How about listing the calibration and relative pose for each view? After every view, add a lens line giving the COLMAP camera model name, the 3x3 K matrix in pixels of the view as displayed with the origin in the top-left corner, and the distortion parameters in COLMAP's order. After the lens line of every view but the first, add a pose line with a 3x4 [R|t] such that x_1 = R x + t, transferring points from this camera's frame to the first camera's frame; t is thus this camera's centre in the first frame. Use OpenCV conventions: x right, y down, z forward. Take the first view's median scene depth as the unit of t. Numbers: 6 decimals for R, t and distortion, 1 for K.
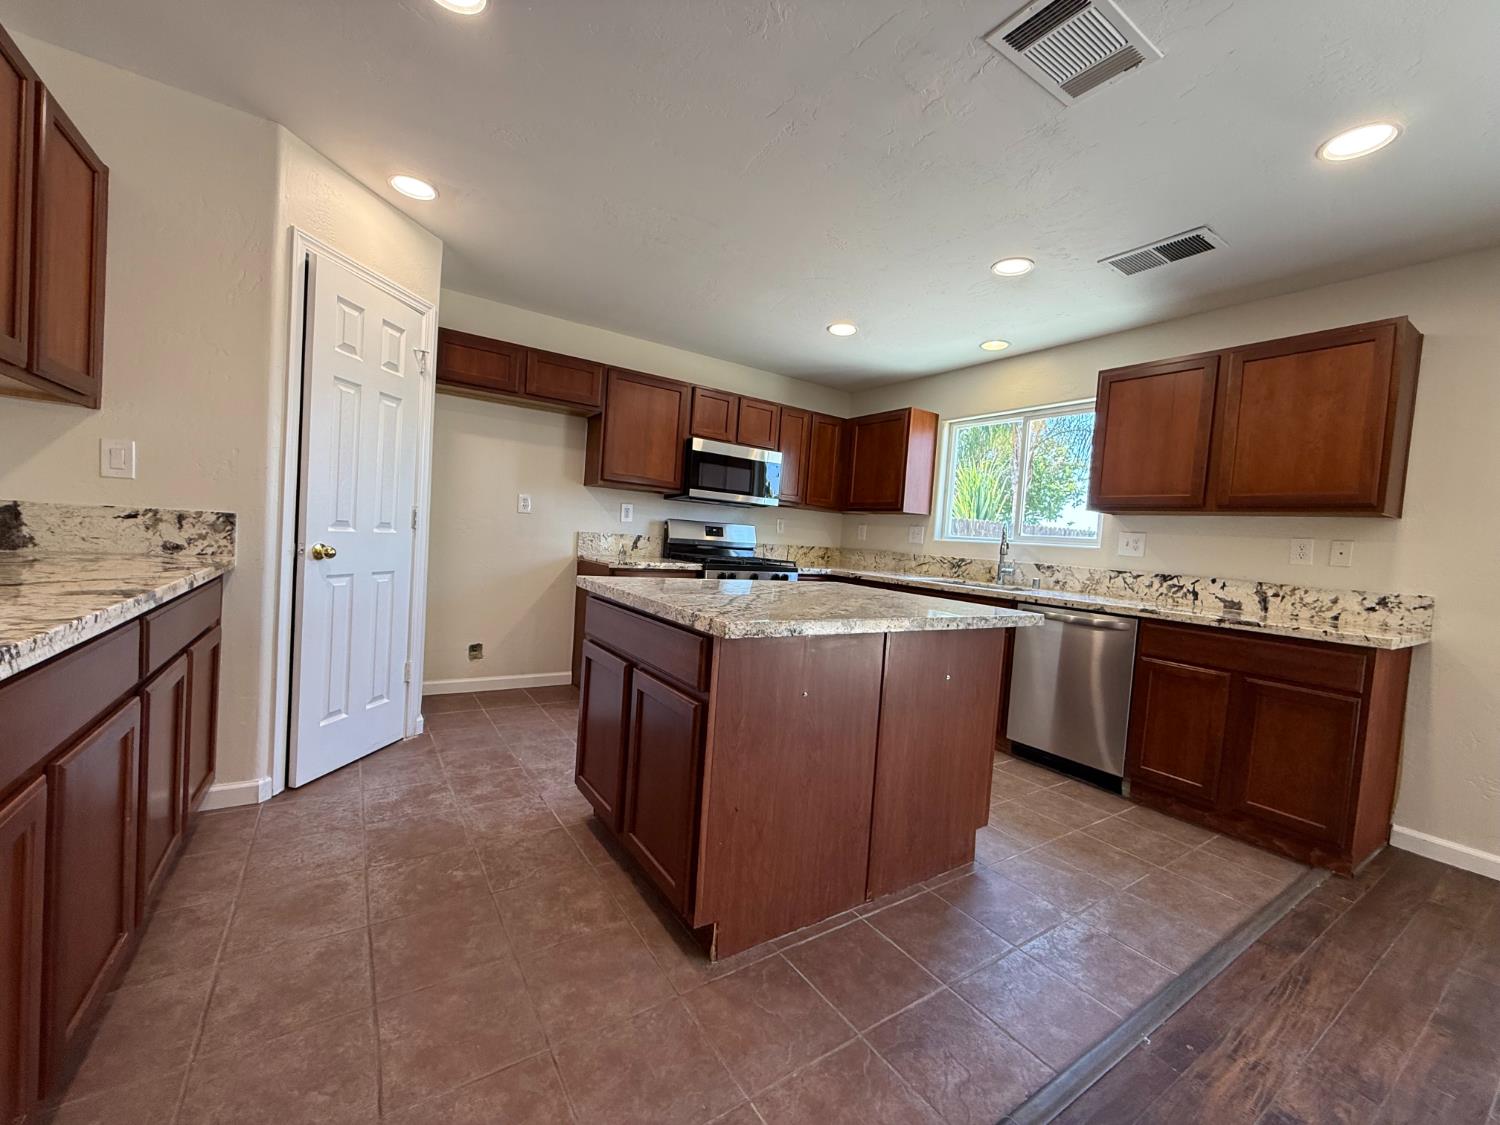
lens RADIAL K [[593.6, 0, 744.4], [0, 593.6, 560.7], [0, 0, 1]] dist [-0.000155, 0.000005]
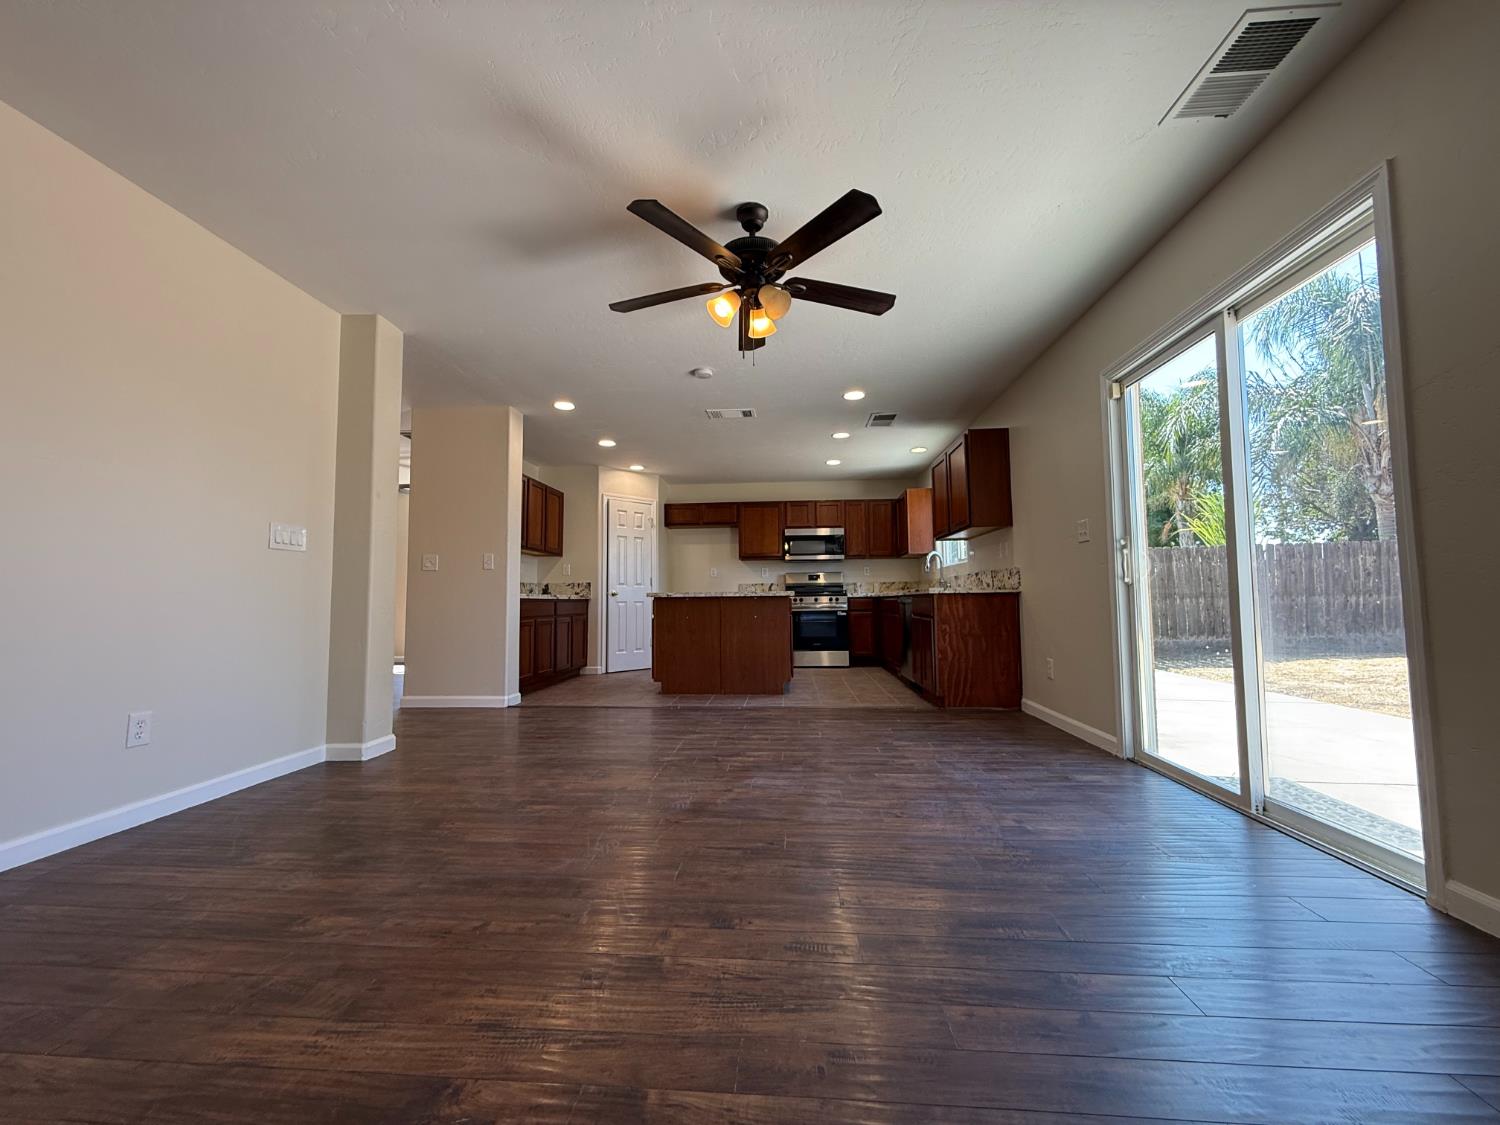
lens RADIAL K [[593.6, 0, 743.8], [0, 593.6, 560.8], [0, 0, 1]] dist [-0.000155, 0.000005]
pose [[0.789834, -0.118443, -0.601775, 1.451095], [0.040272, 0.989074, -0.141814, 0.242264], [0.611997, 0.087775, 0.785974, -0.867054]]
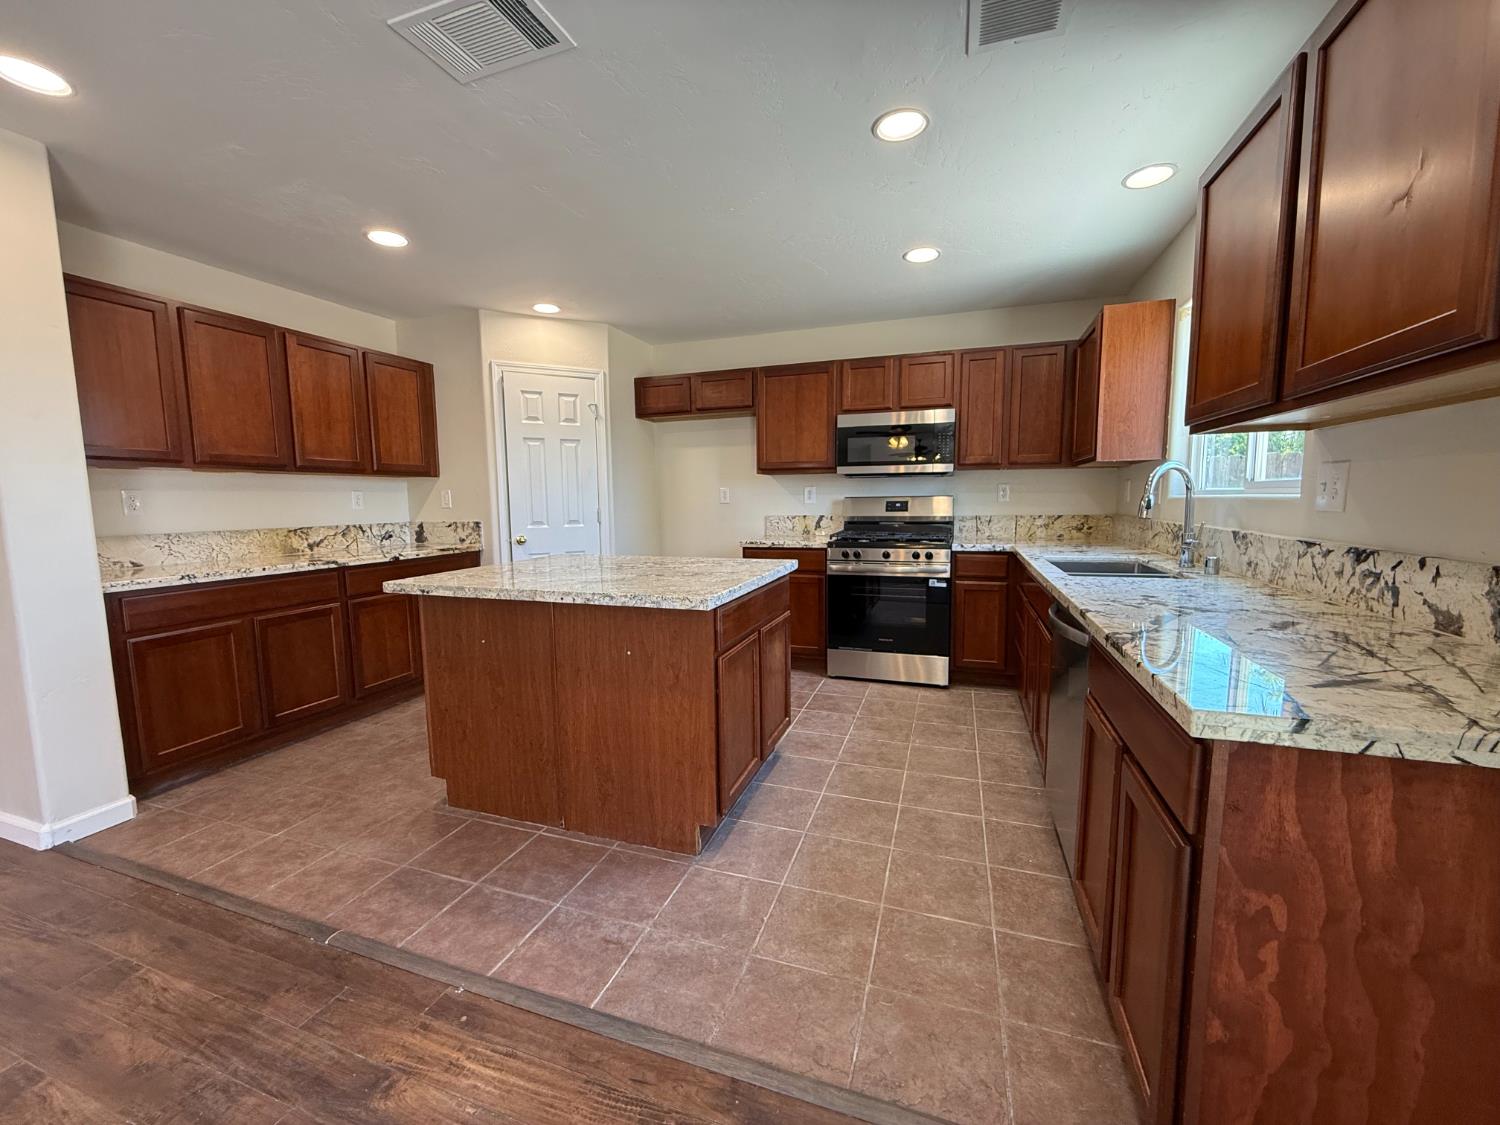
lens RADIAL K [[593.6, 0, 746.4], [0, 593.6, 561.2], [0, 0, 1]] dist [-0.000155, 0.000005]
pose [[0.607776, 0.007900, -0.794070, 0.950218], [0.021791, 0.999408, 0.026622, 0.012531], [0.793810, -0.033483, 0.607244, 0.409603]]
